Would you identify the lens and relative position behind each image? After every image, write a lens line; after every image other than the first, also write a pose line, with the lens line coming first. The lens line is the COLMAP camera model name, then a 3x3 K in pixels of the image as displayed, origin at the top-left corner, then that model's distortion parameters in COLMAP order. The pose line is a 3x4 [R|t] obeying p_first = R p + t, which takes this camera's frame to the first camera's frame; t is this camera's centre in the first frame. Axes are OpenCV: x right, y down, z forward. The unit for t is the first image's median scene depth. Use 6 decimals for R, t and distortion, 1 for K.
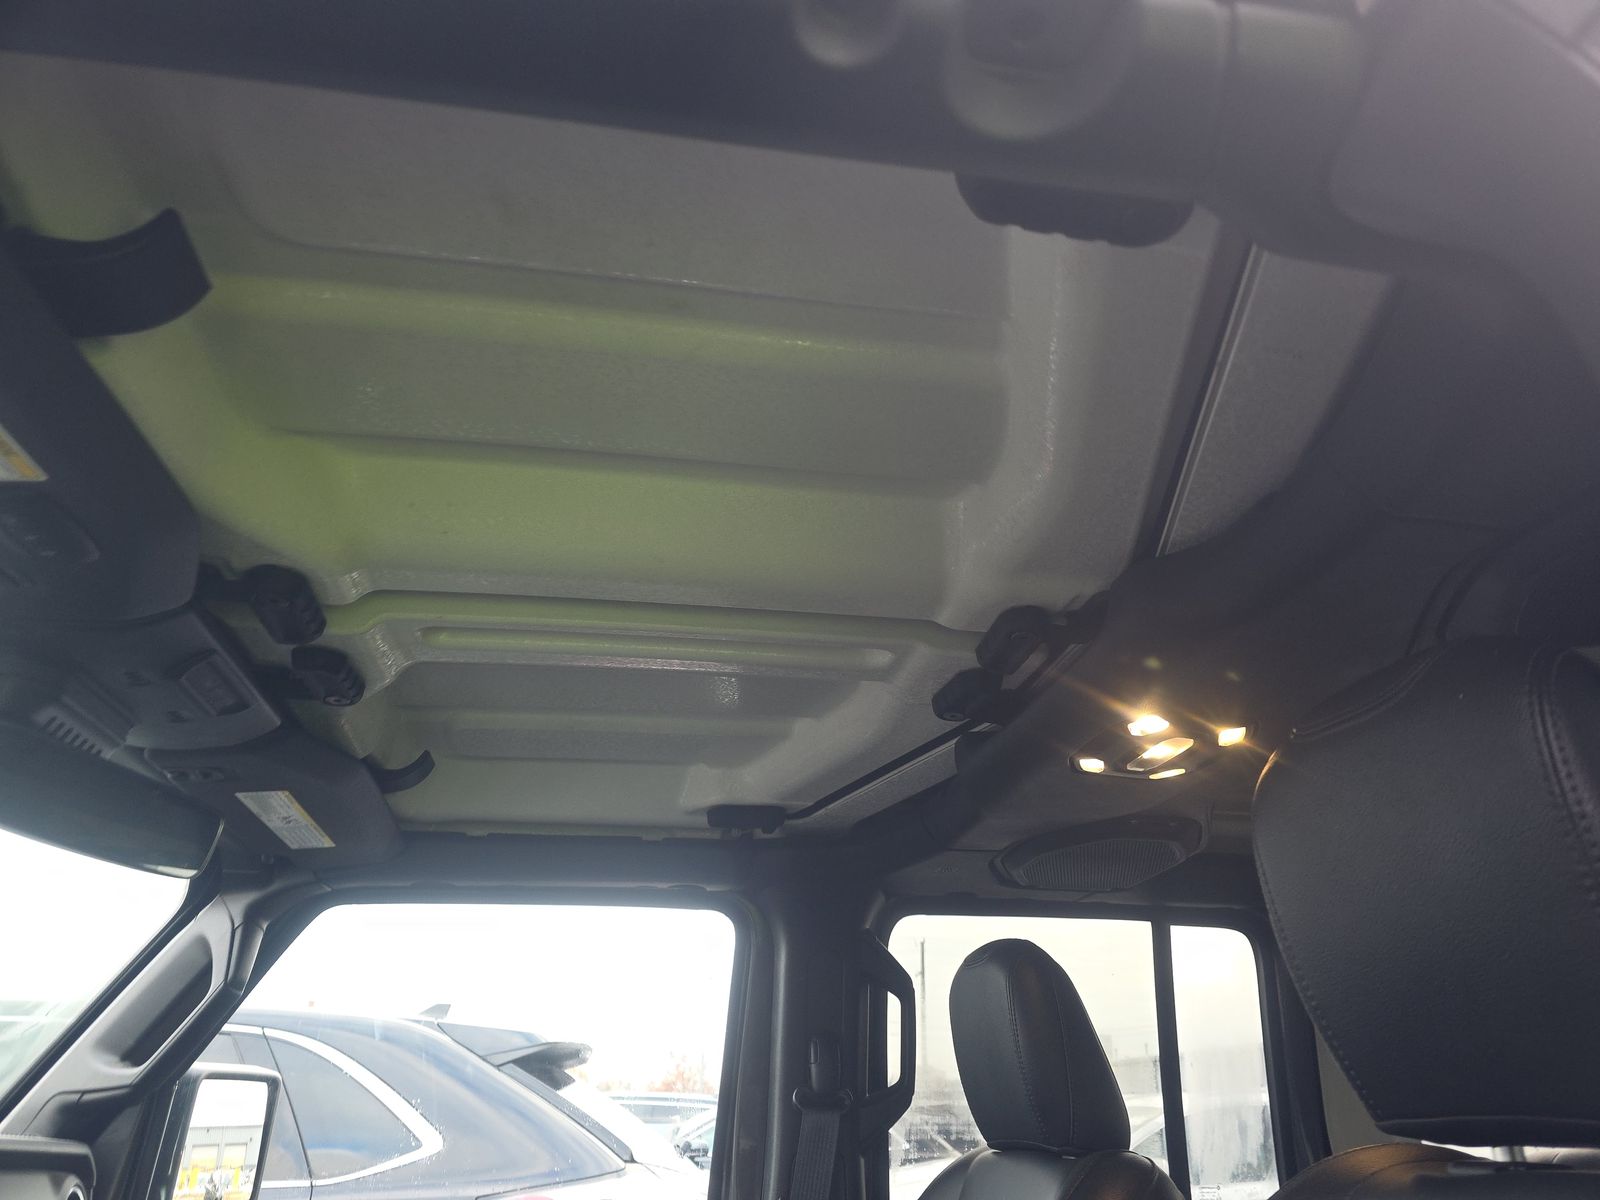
lens RADIAL K [[1084.9, 0, 809.5], [0, 1084.9, 602.4], [0, 0, 1]] dist [0.056106, -0.055591]
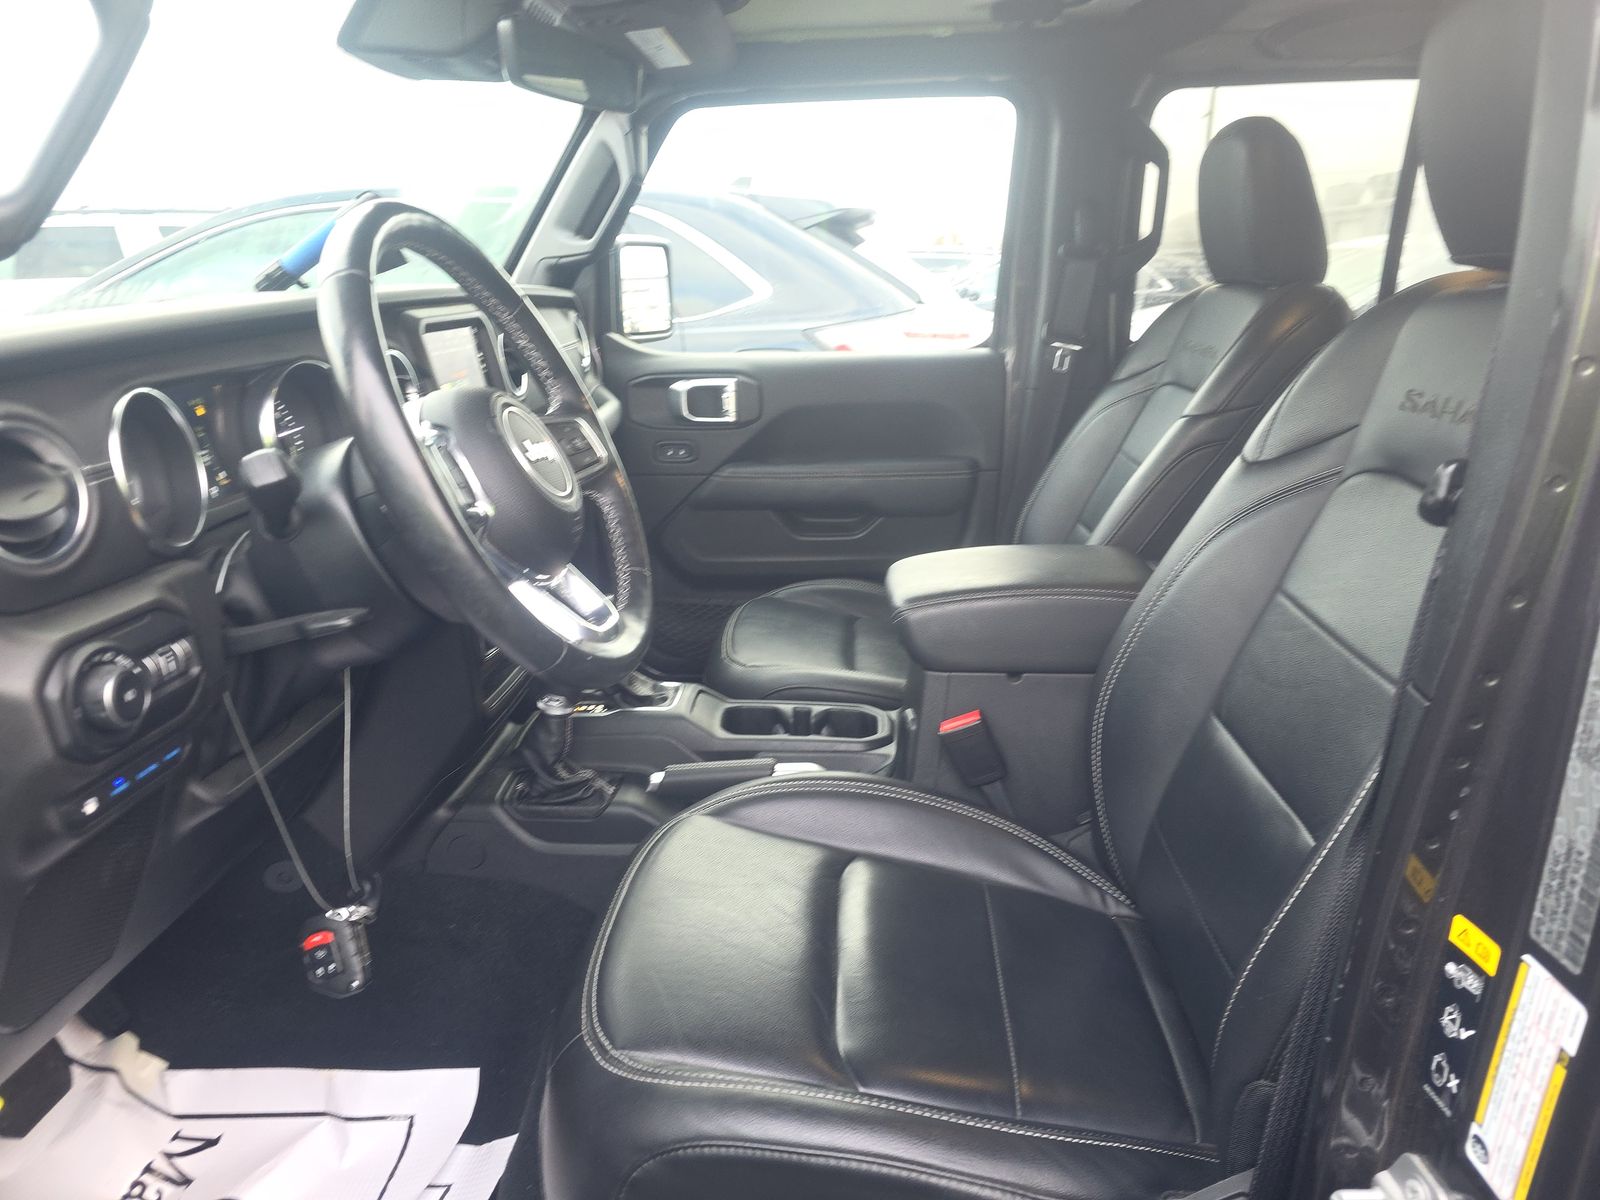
lens RADIAL K [[1084.9, 0, 809.5], [0, 1084.9, 602.4], [0, 0, 1]] dist [0.056106, -0.055591]
pose [[0.973873, 0.048953, -0.221754, 0.003283], [0.112651, 0.743738, 0.658911, -0.111515], [0.197183, -0.666677, 0.718792, -0.238821]]
